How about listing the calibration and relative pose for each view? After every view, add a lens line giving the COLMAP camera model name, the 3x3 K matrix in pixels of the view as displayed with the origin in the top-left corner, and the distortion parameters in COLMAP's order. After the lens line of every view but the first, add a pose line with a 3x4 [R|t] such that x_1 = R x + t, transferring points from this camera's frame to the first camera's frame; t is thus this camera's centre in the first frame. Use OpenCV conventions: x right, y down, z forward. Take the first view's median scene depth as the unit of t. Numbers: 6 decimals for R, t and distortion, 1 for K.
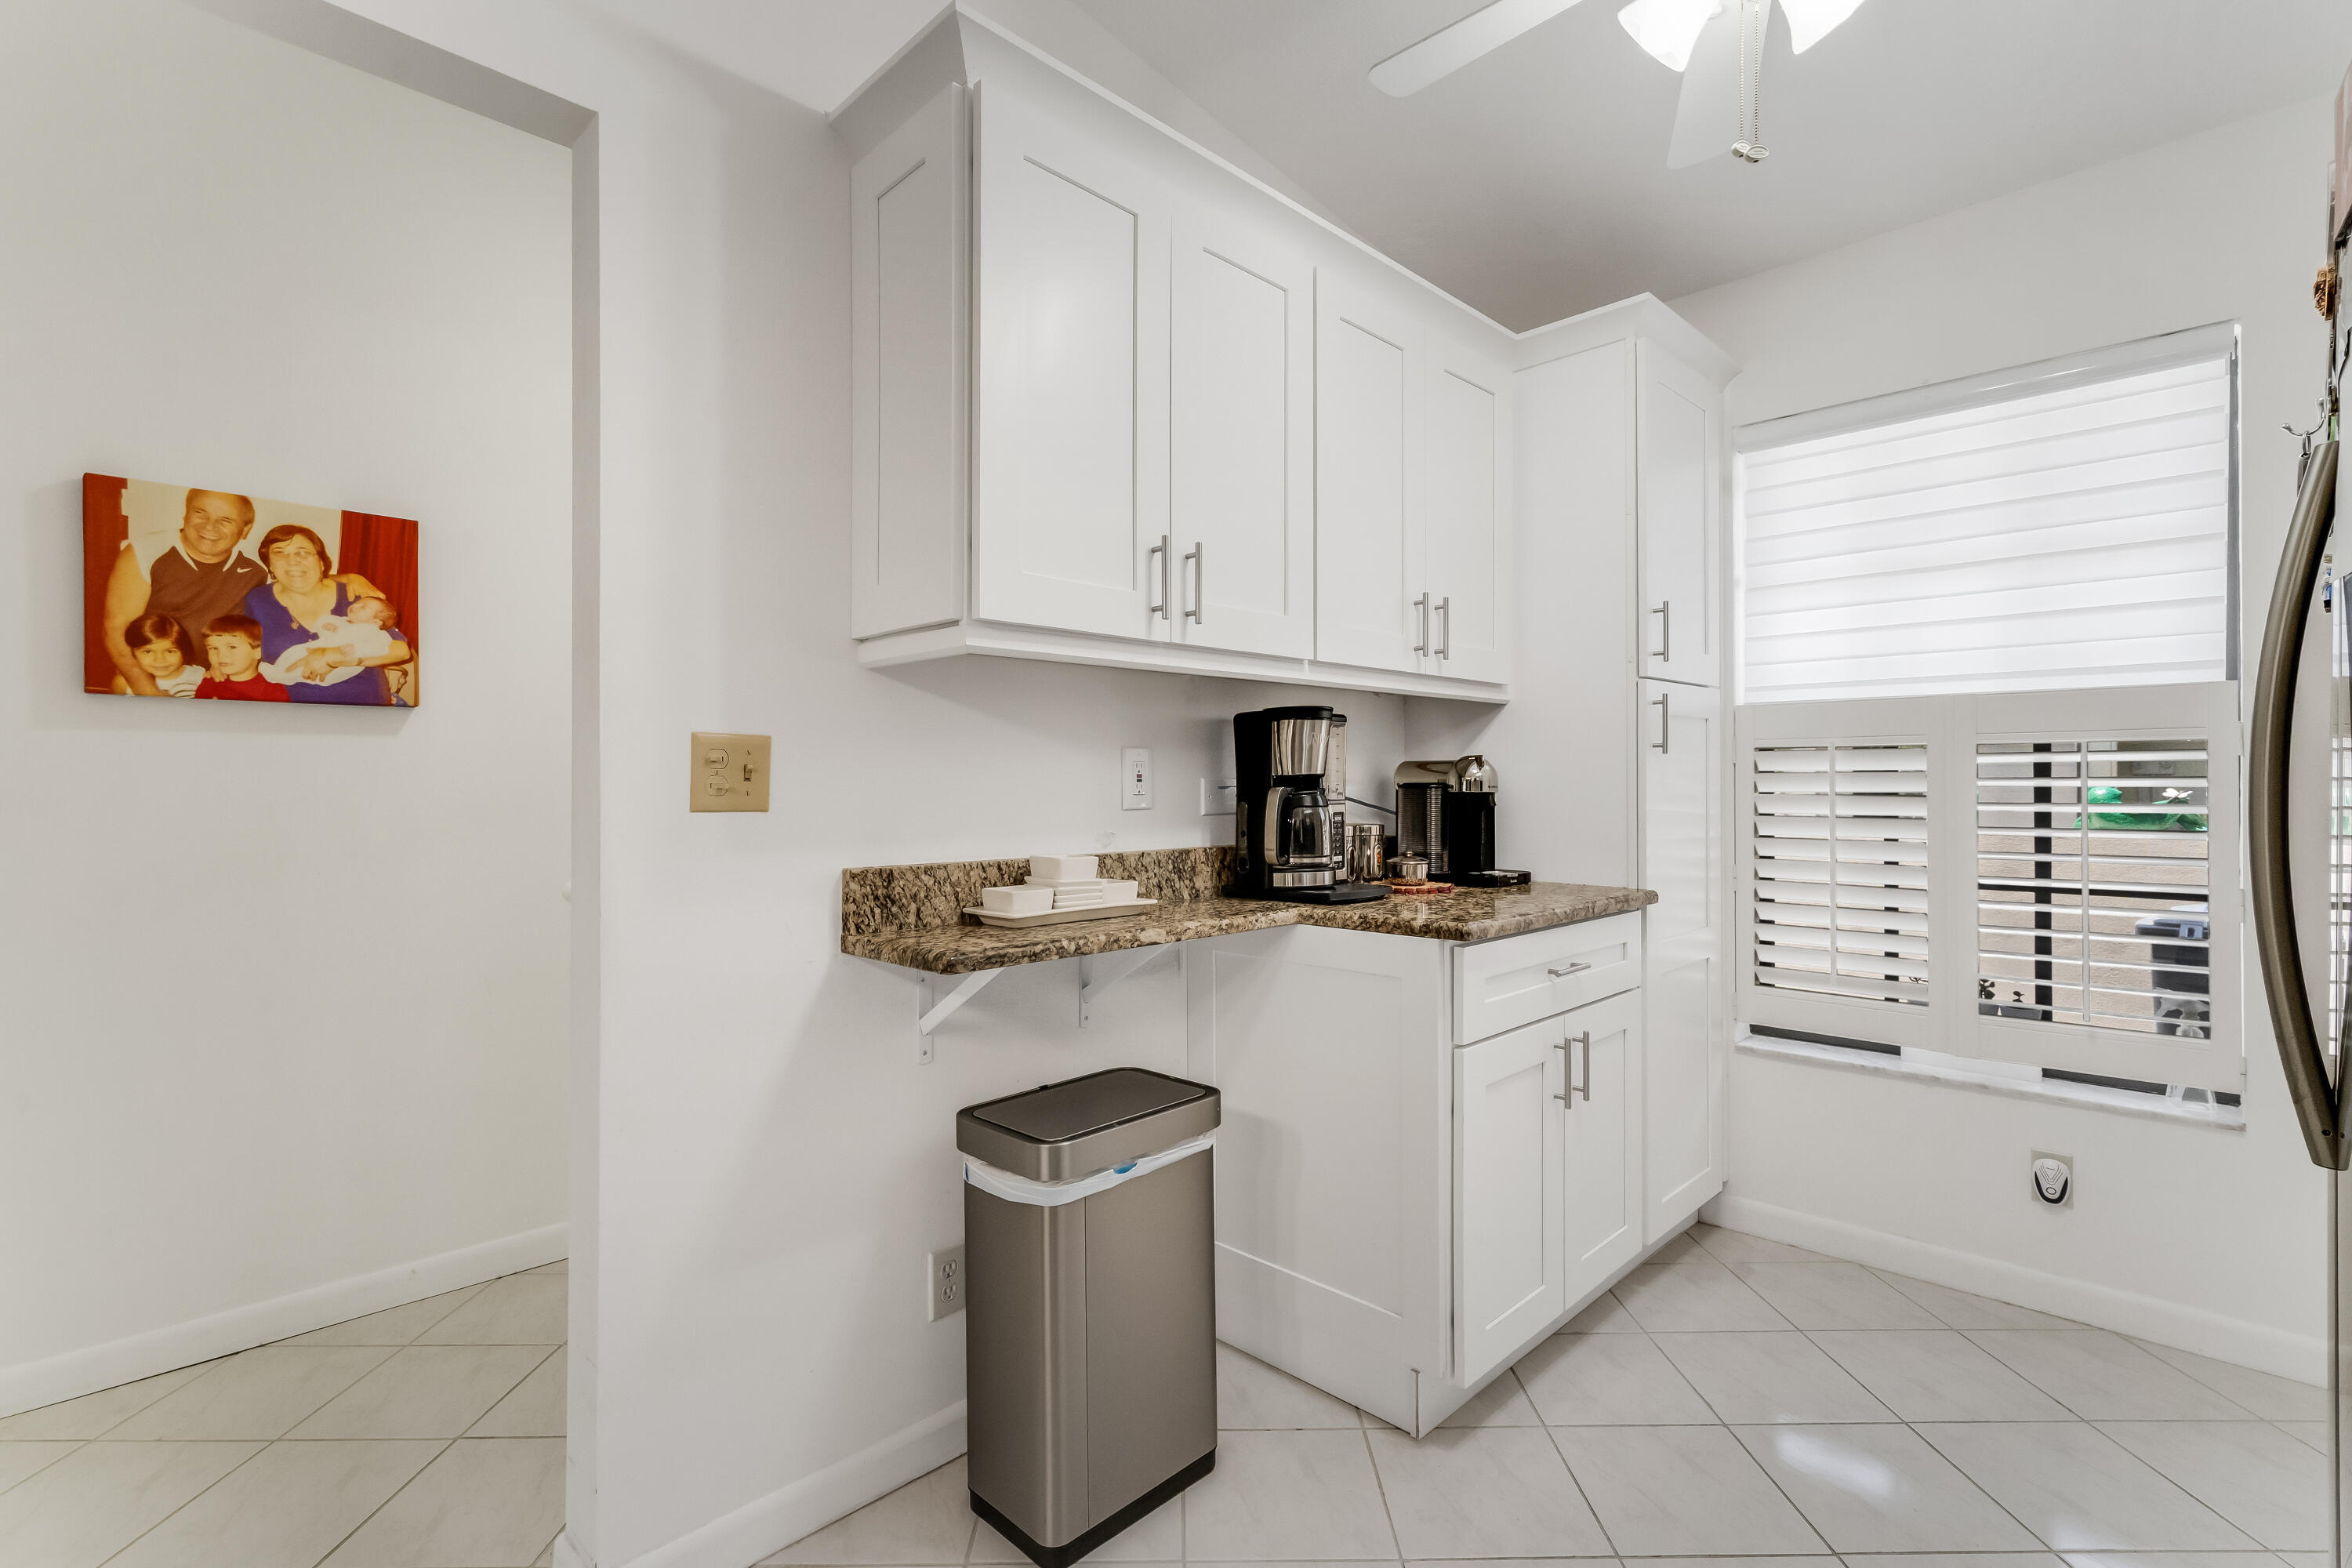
lens RADIAL K [[1081.4, 0, 1184.0], [0, 1081.4, 764.5], [0, 0, 1]] dist [0.001559, 0.000295]
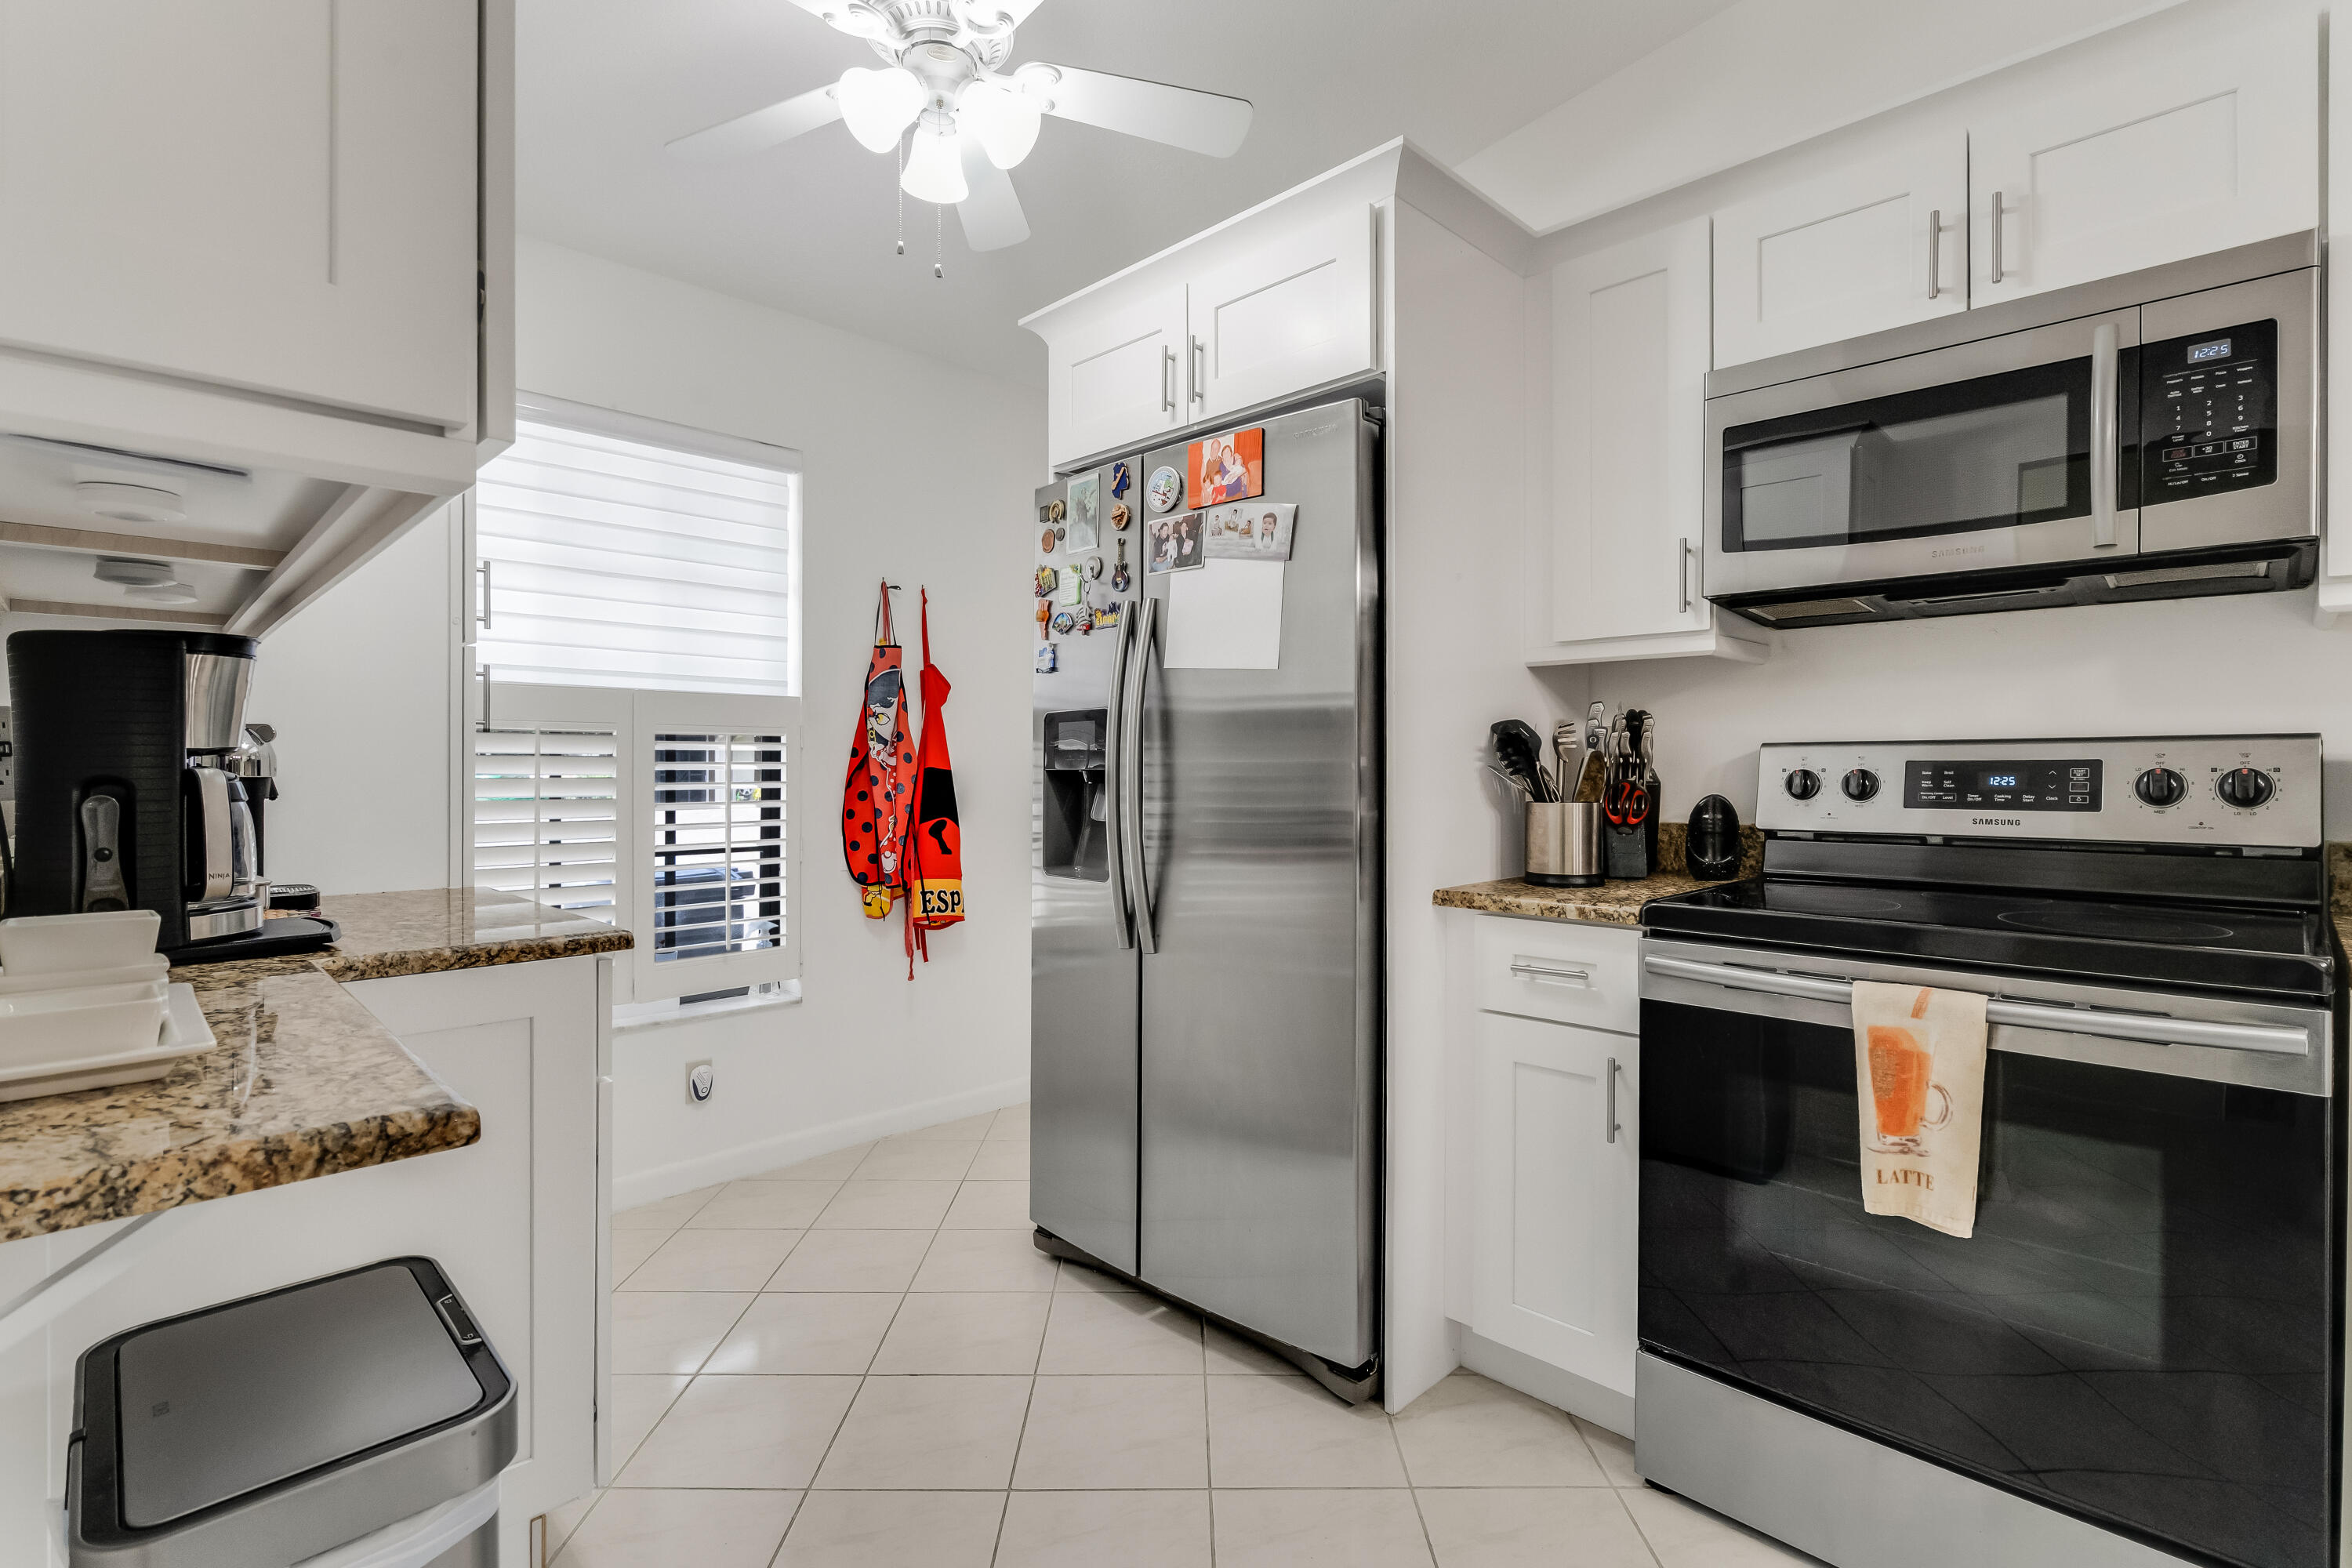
lens RADIAL K [[1081.4, 0, 1184.0], [0, 1081.4, 764.5], [0, 0, 1]] dist [0.001559, 0.000295]
pose [[0.006208, 0.005054, 0.999968, -0.452072], [-0.021844, 0.999749, -0.004918, 0.008469], [-0.999742, -0.021813, 0.006317, 0.434016]]
